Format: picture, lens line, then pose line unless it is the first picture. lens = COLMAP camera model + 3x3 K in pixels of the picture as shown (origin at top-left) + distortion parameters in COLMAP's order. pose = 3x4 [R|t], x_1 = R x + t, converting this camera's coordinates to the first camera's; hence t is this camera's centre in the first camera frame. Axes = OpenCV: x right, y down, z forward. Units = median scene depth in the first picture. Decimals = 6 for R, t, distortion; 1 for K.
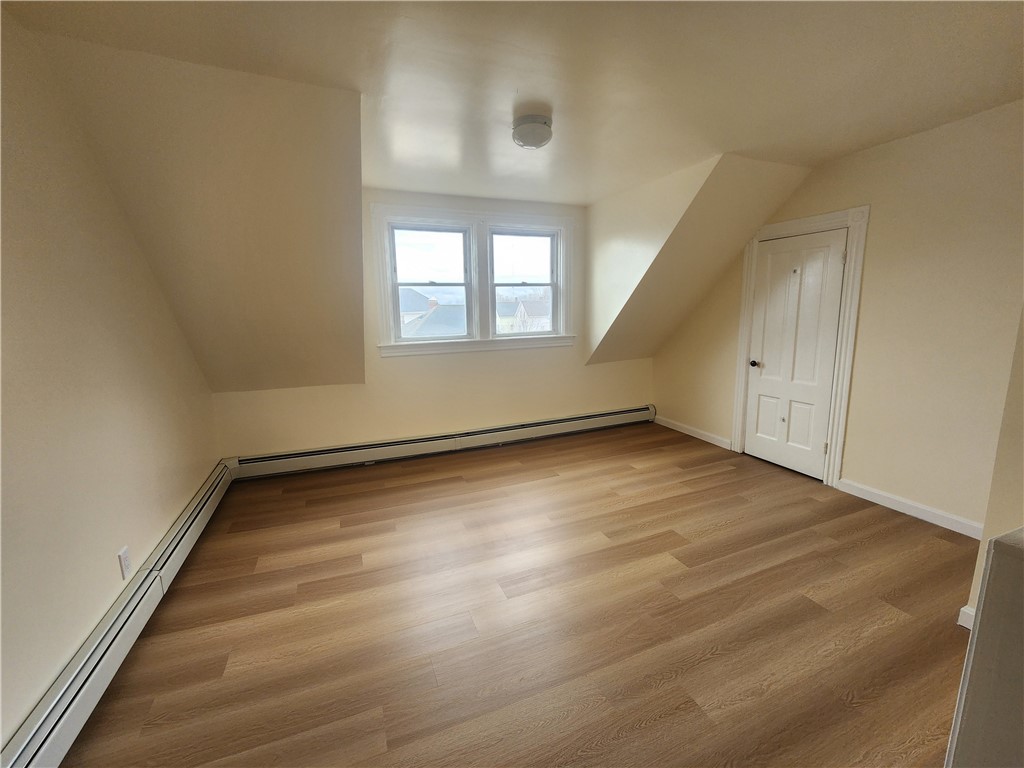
lens RADIAL K [[422.2, 0, 512.8], [0, 422.2, 378.0], [0, 0, 1]] dist [-0.000262, -0.000027]
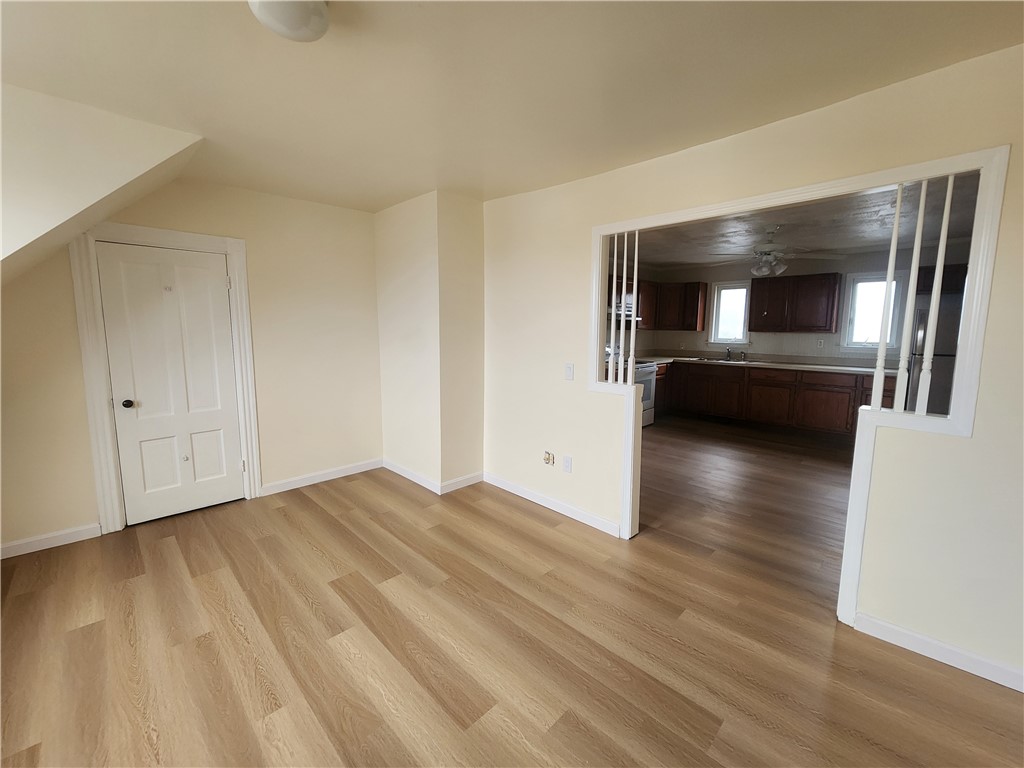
lens RADIAL K [[422.2, 0, 512.8], [0, 422.2, 378.0], [0, 0, 1]] dist [-0.000262, -0.000027]
pose [[-0.374554, -0.105286, 0.921208, -0.476197], [0.155276, 0.972378, 0.174268, -0.131766], [-0.914111, 0.208315, -0.347860, 0.784536]]
